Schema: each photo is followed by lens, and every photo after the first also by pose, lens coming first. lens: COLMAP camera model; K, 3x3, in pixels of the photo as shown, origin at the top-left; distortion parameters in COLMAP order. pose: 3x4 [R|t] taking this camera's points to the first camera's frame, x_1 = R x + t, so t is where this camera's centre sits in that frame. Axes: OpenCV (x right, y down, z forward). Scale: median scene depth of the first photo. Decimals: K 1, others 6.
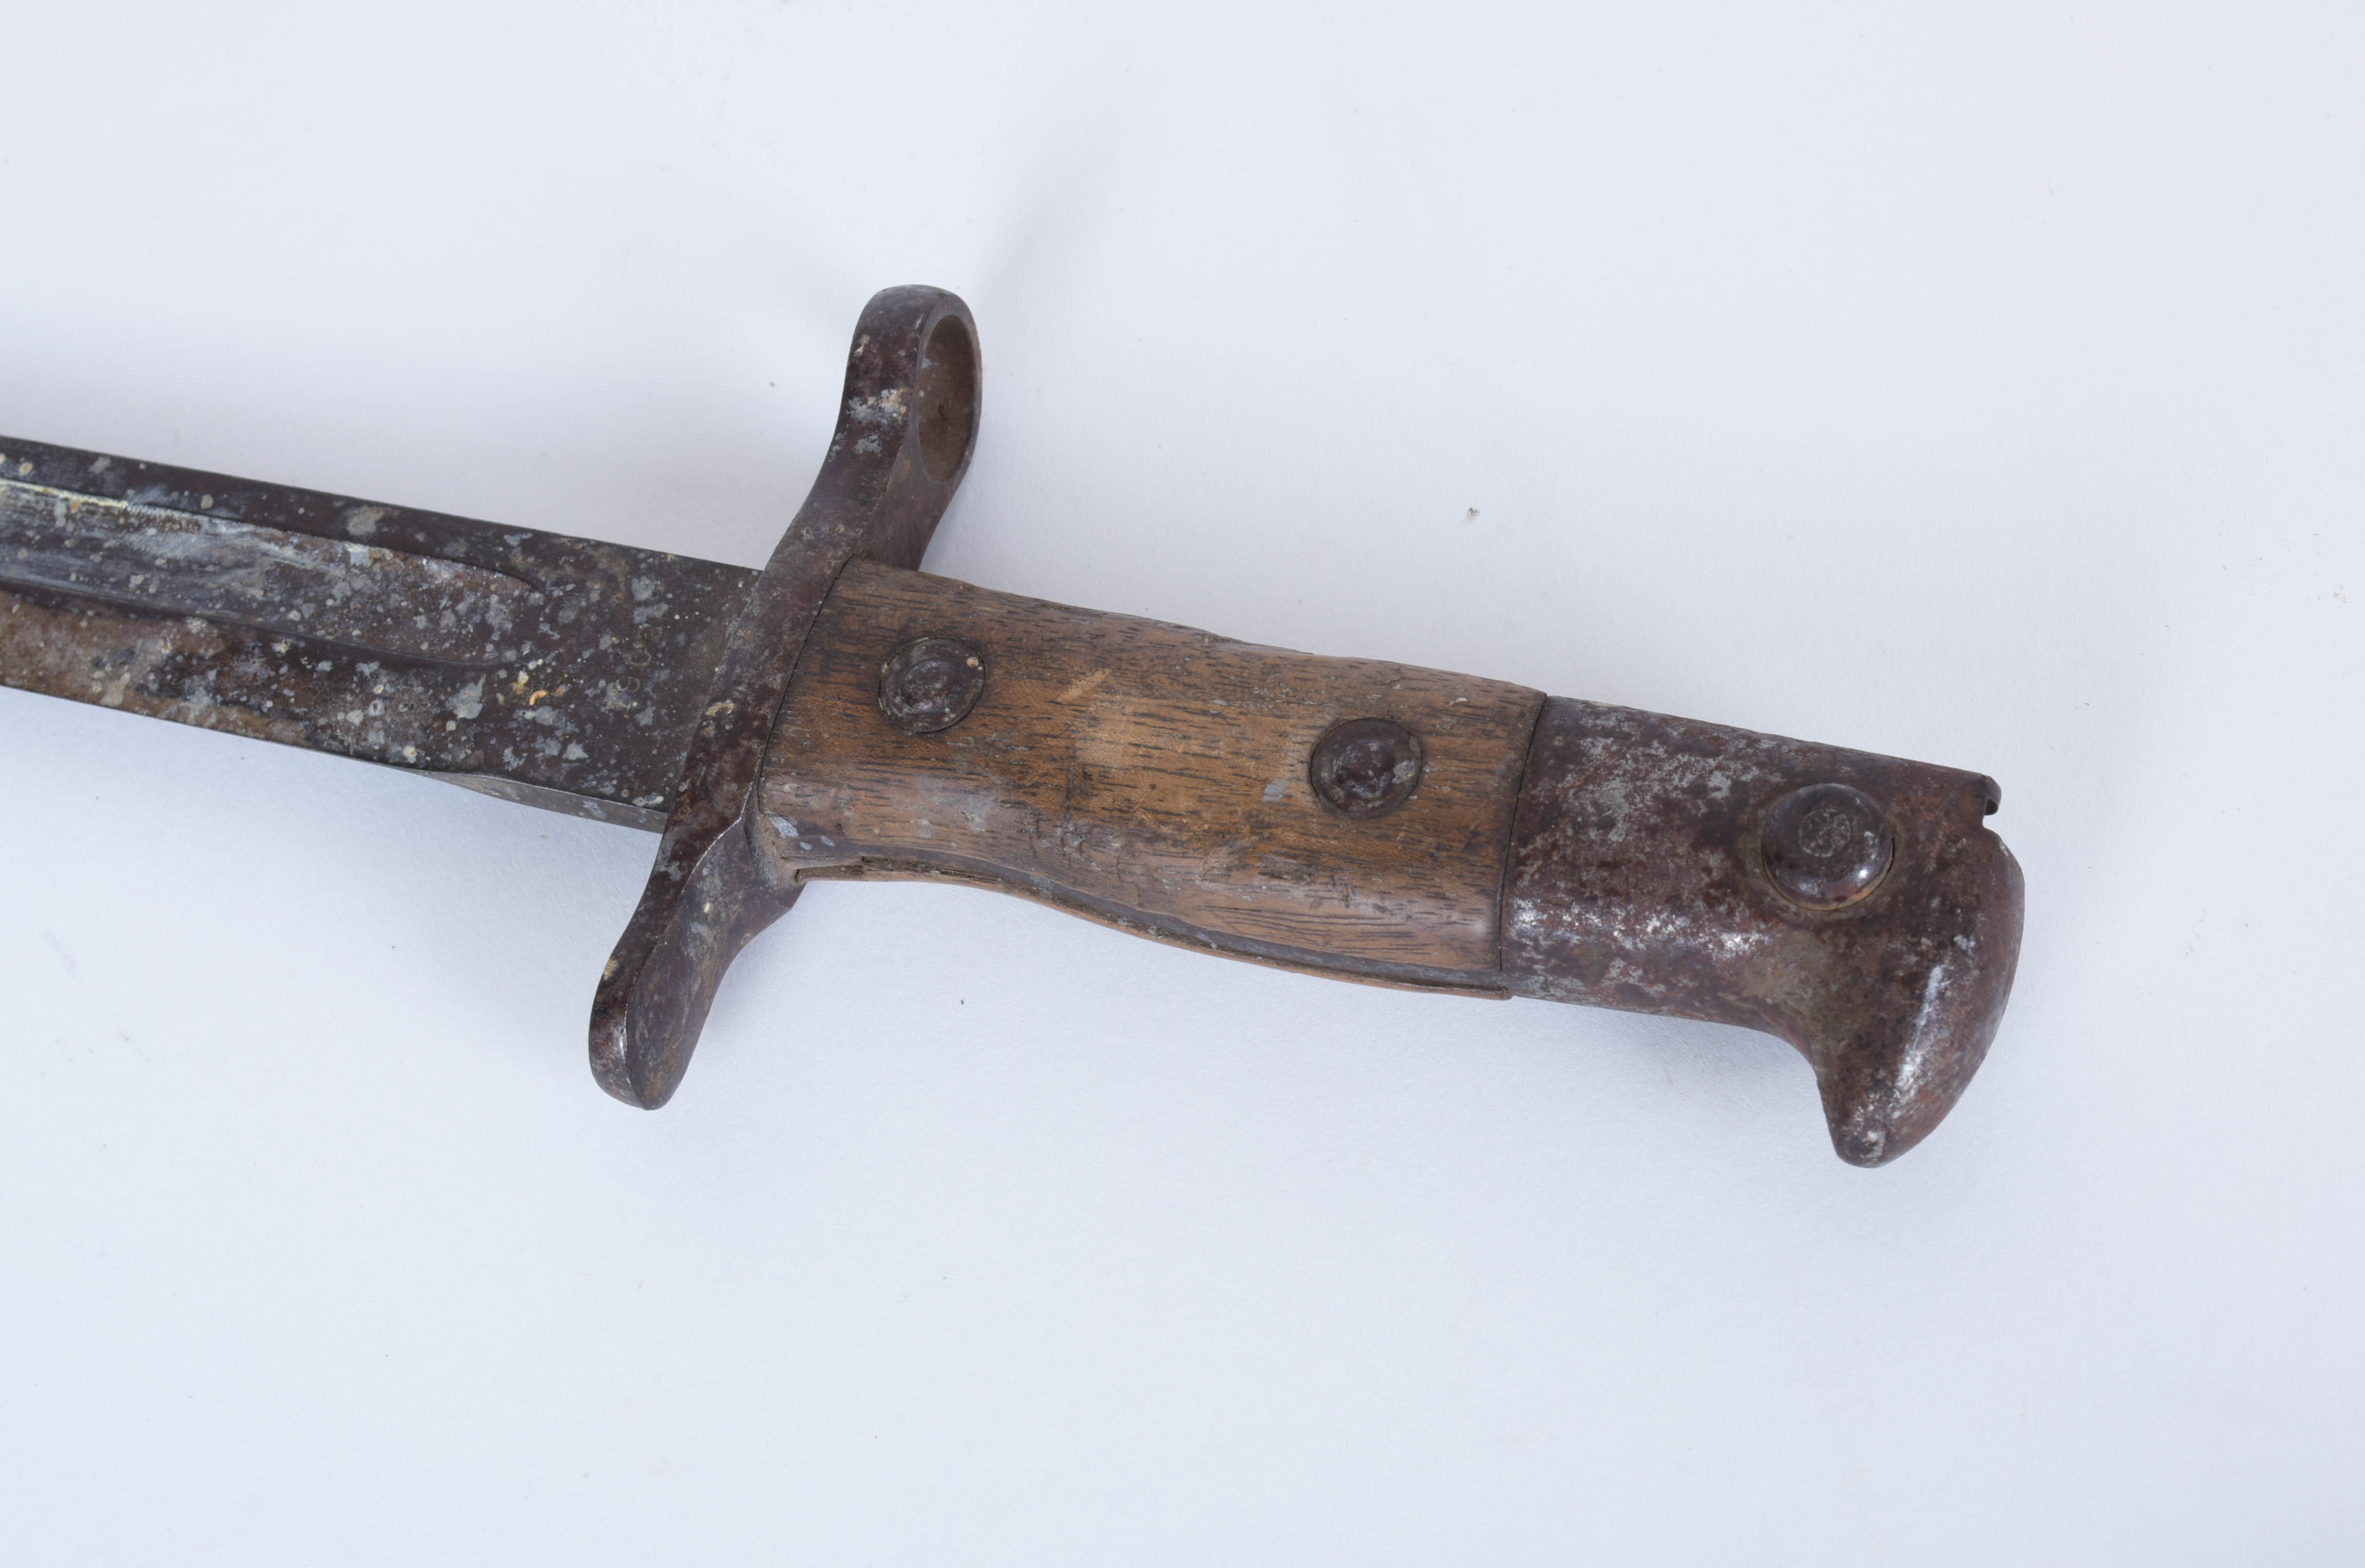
lens RADIAL K [[4210.1, 0, 1182.5], [0, 4210.1, 784.0], [0, 0, 1]] dist [-0.037567, 0.082309]
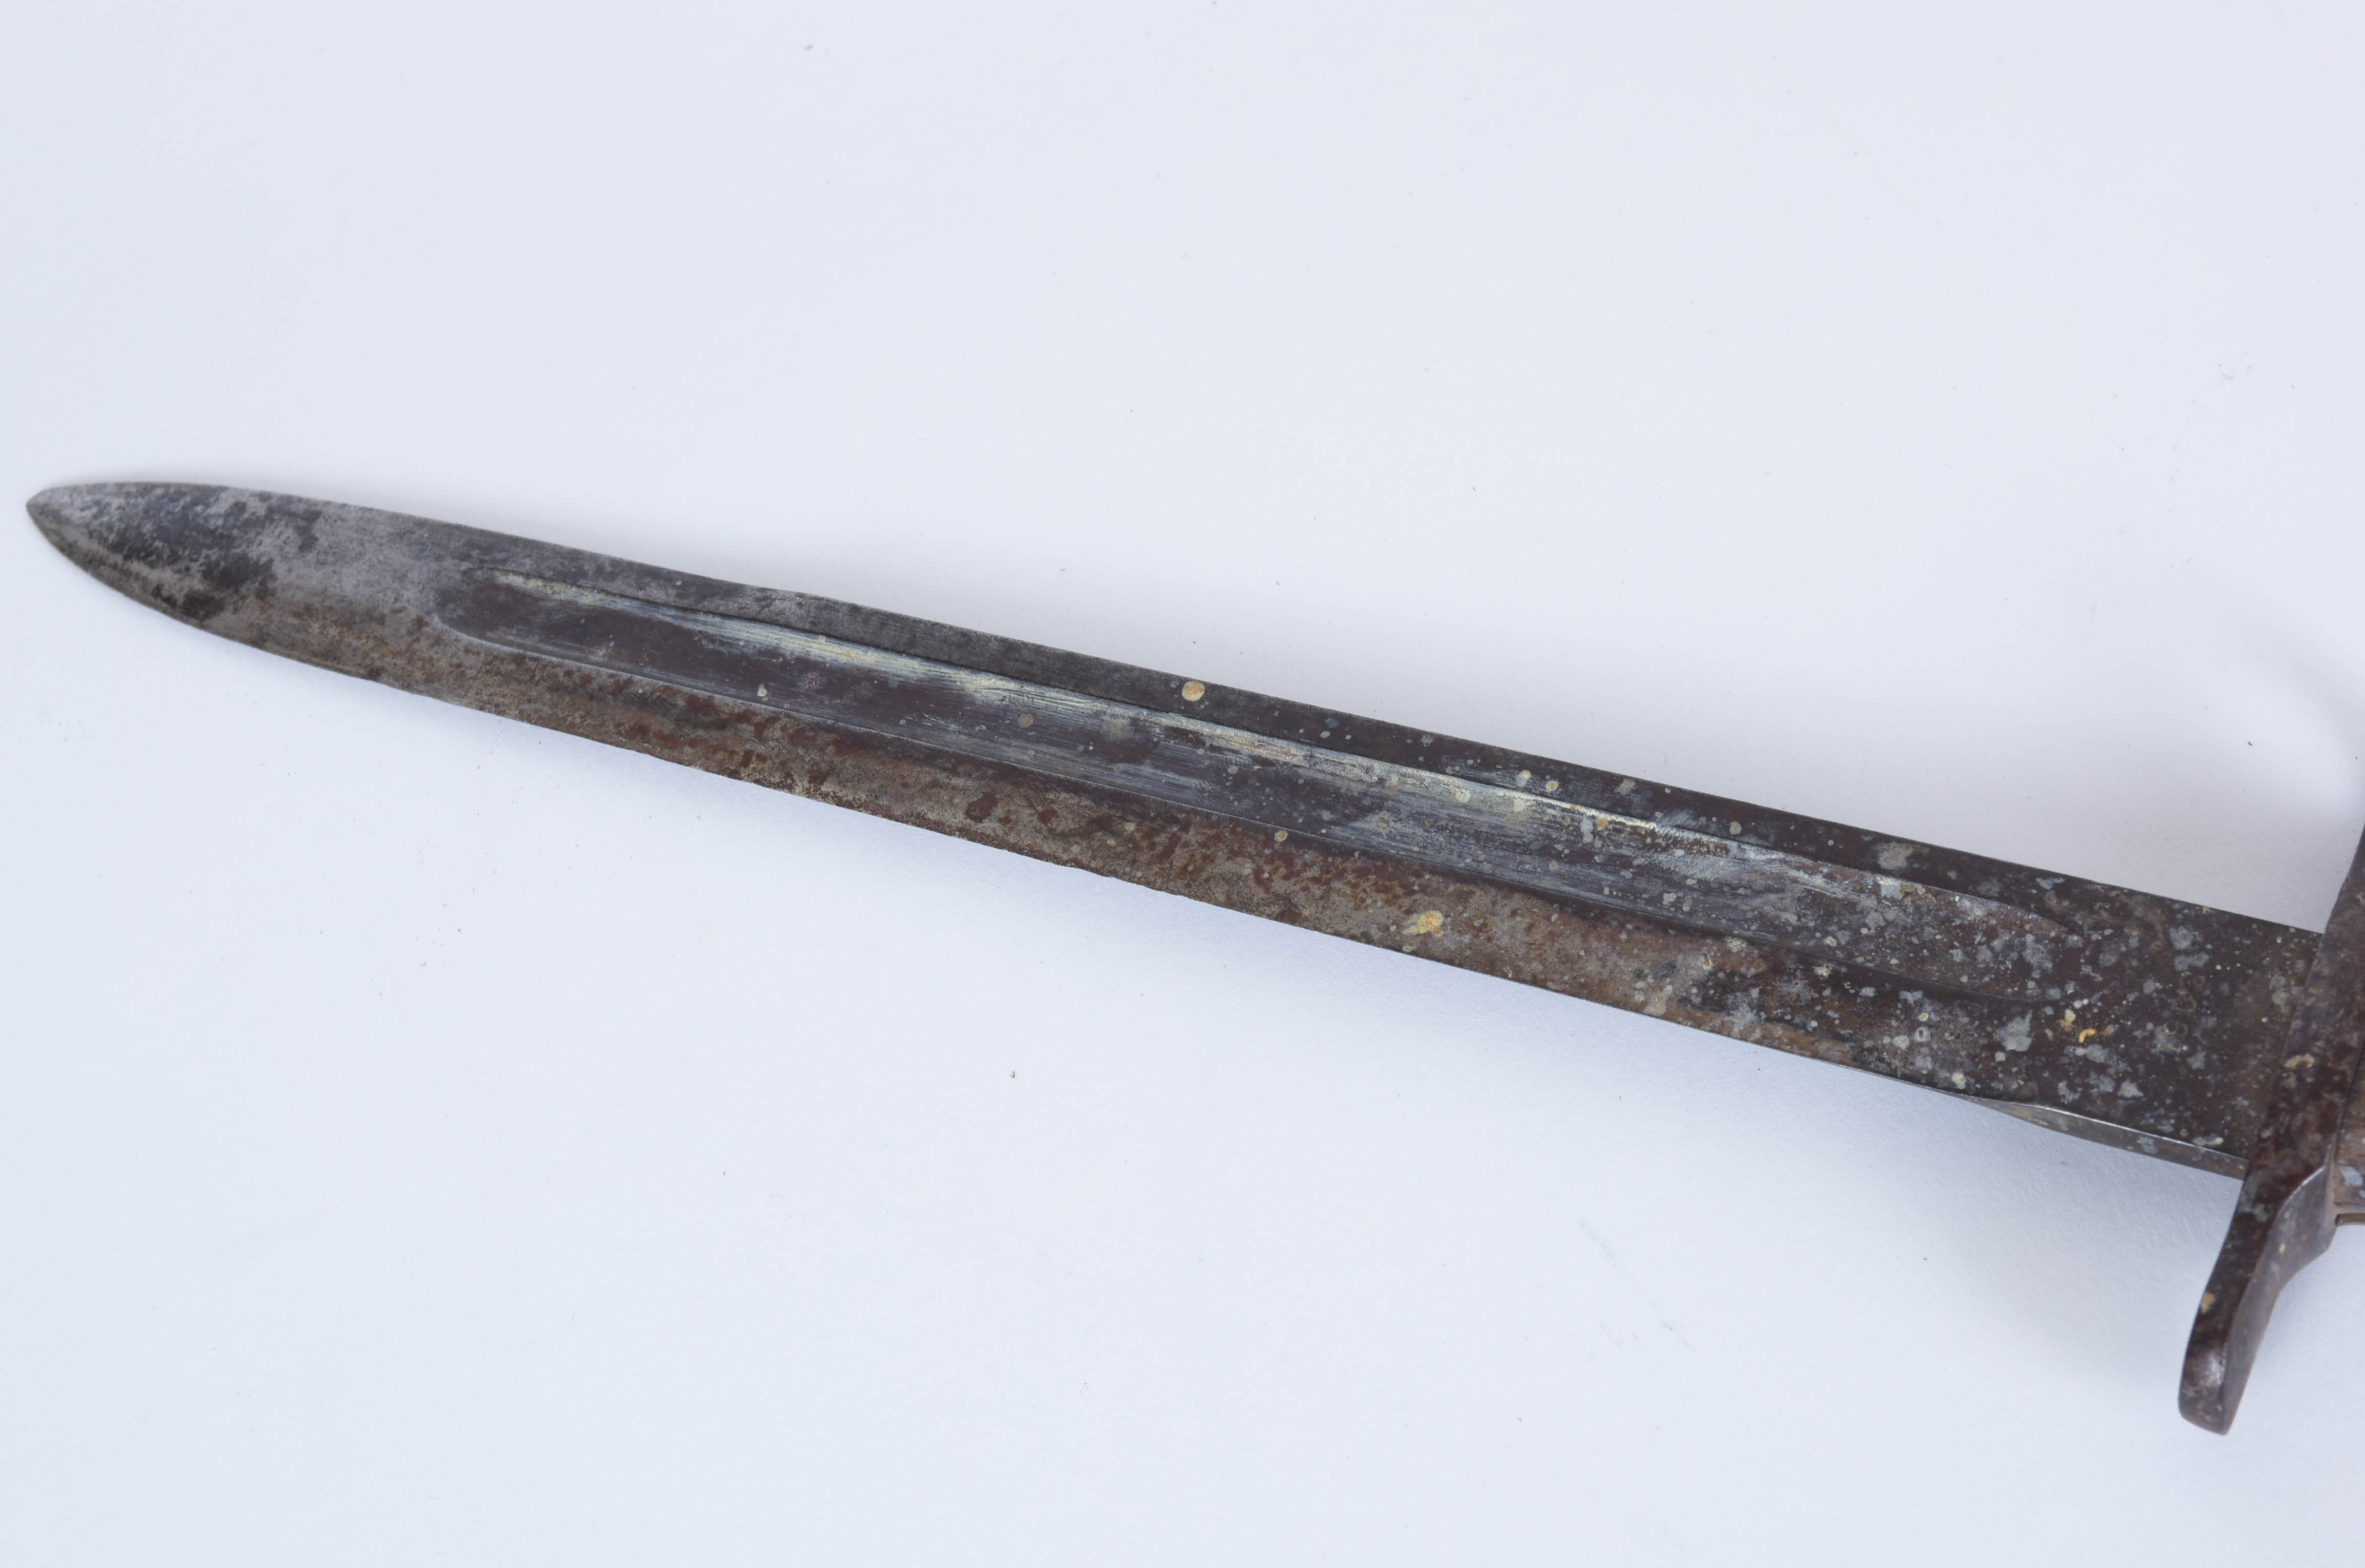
lens RADIAL K [[4210.1, 0, 1182.5], [0, 4210.1, 784.0], [0, 0, 1]] dist [-0.037567, 0.082309]
pose [[0.992220, 0.054149, -0.112109, -0.263214], [-0.059715, 0.997113, -0.046903, -0.020333], [0.109245, 0.053233, 0.992588, -0.088944]]
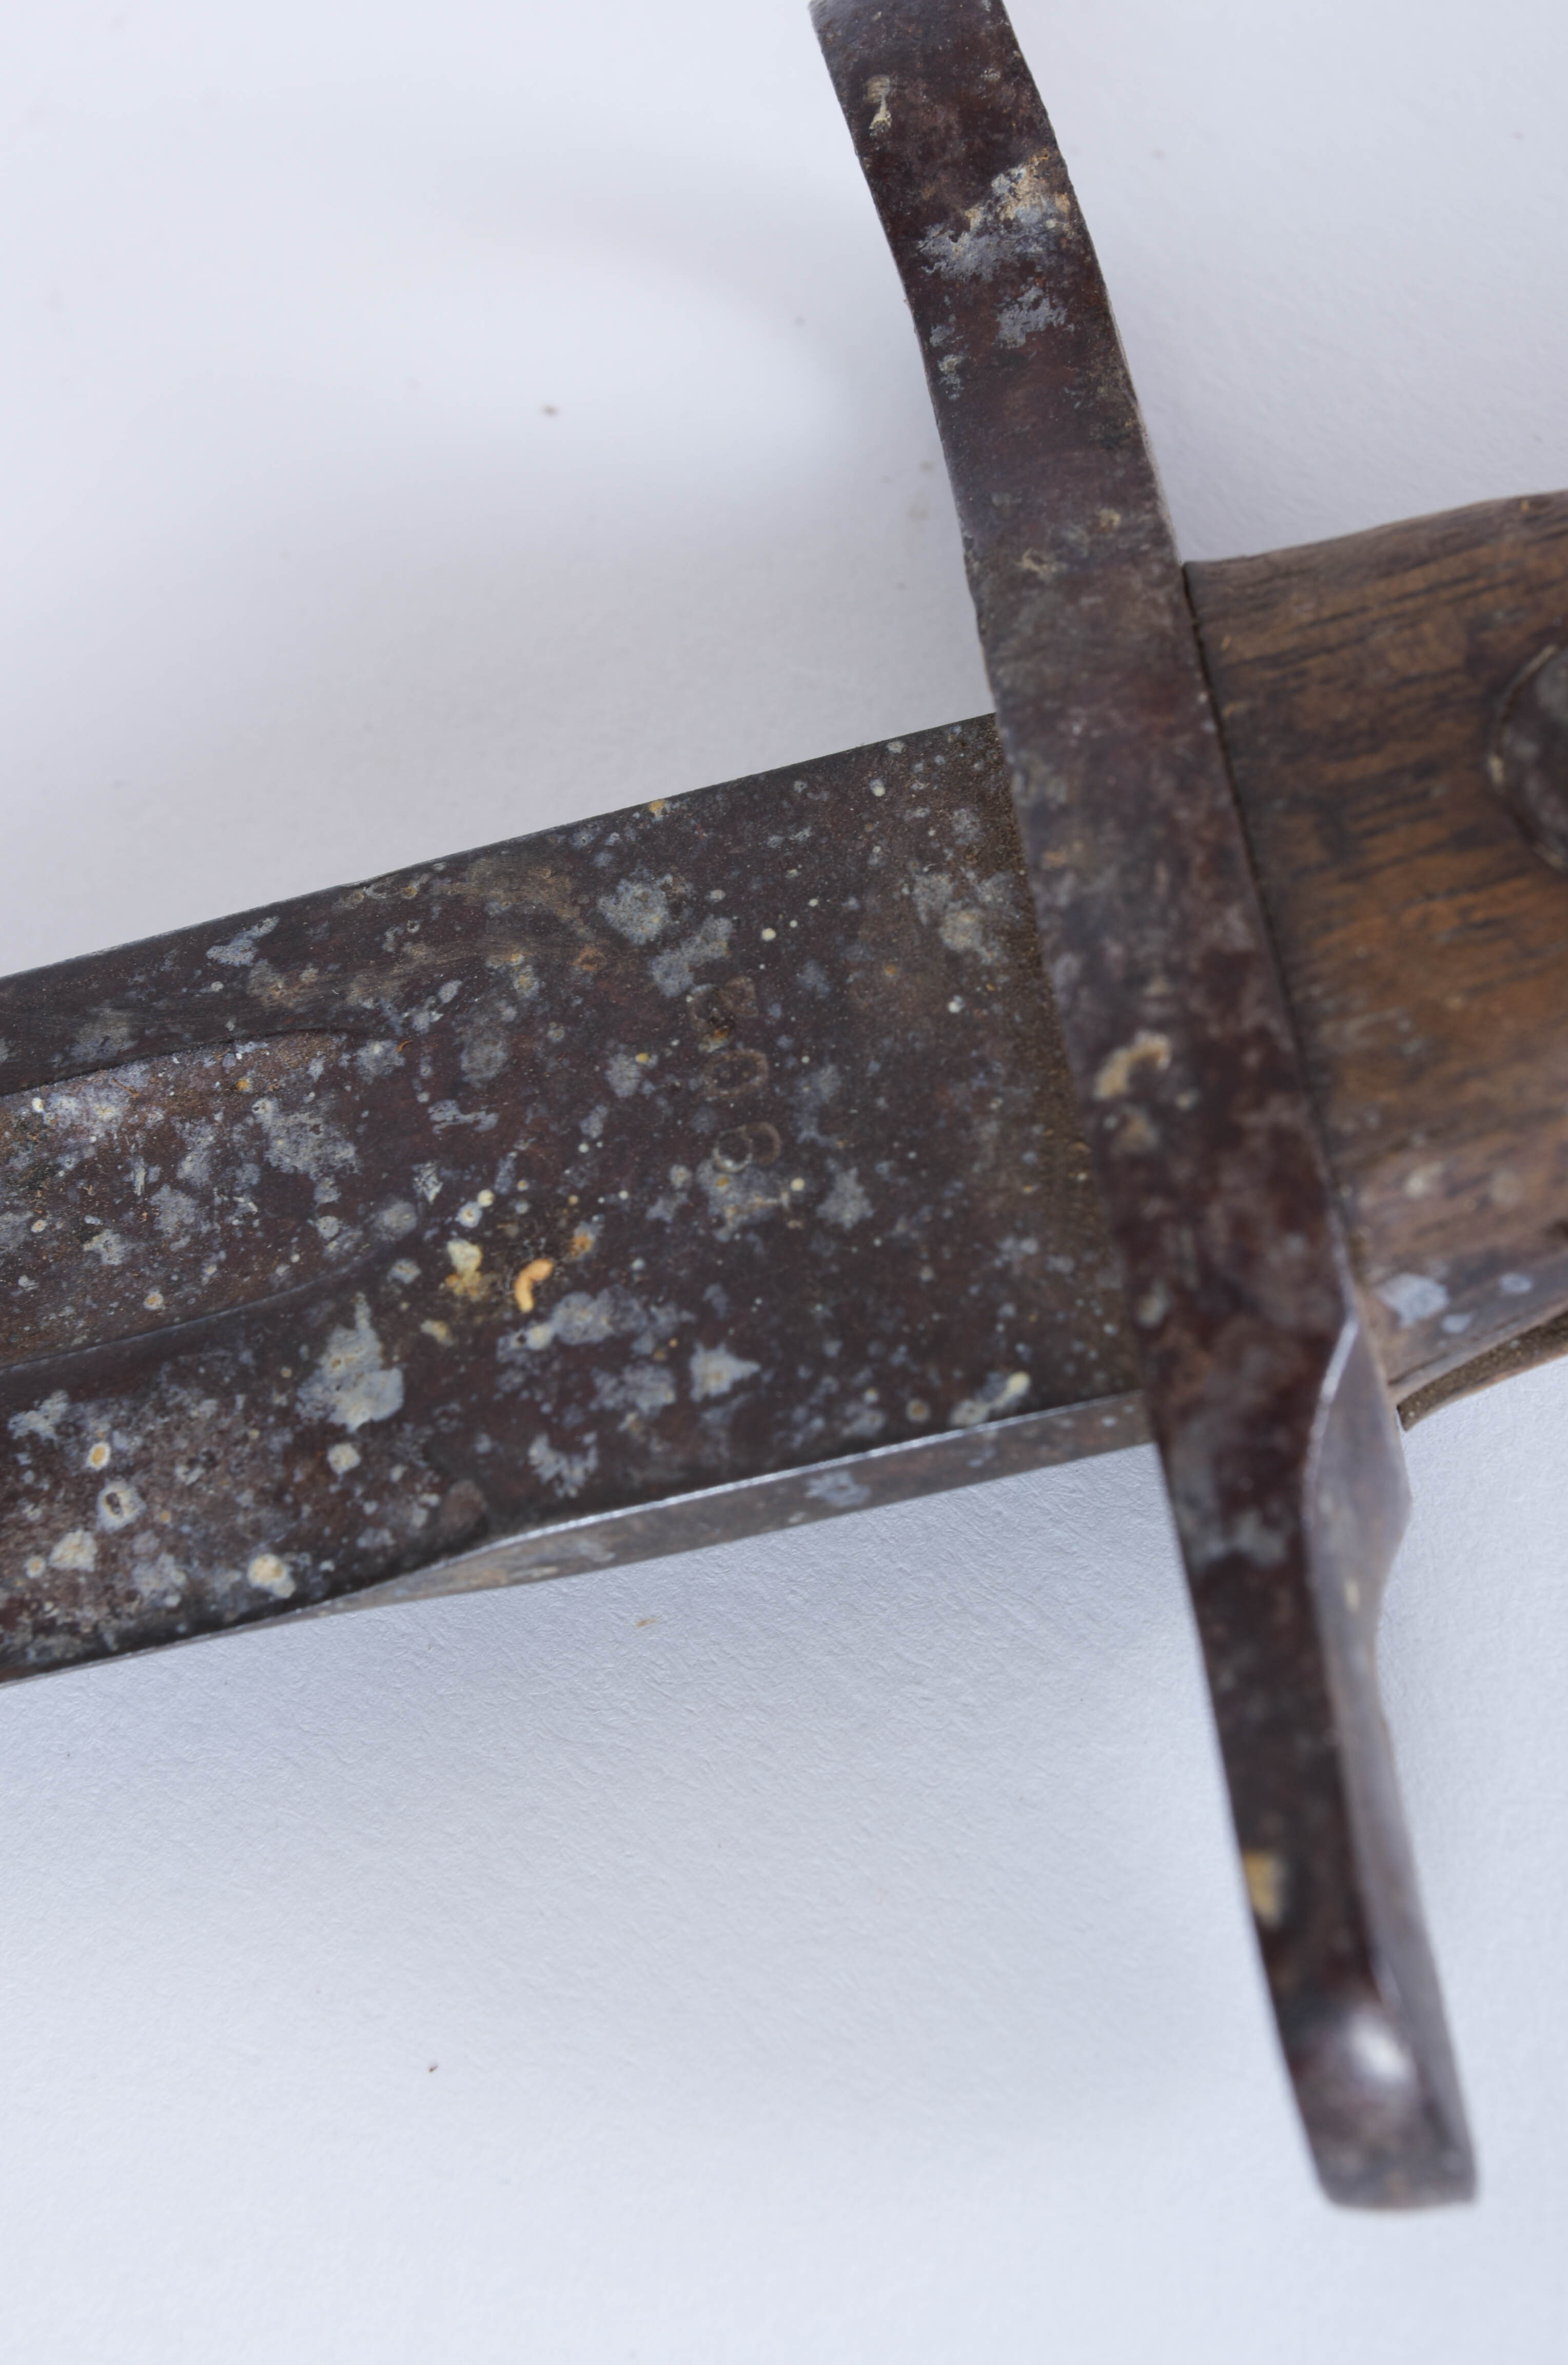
lens RADIAL K [[4210.1, 0, 793.8], [0, 4210.1, 1131.1], [0, 0, 1]] dist [-0.037567, 0.082309]
pose [[0.894509, -0.418734, 0.156574, -0.183534], [0.420765, 0.906913, 0.021576, -0.030884], [-0.151033, 0.046581, 0.987431, 0.629302]]
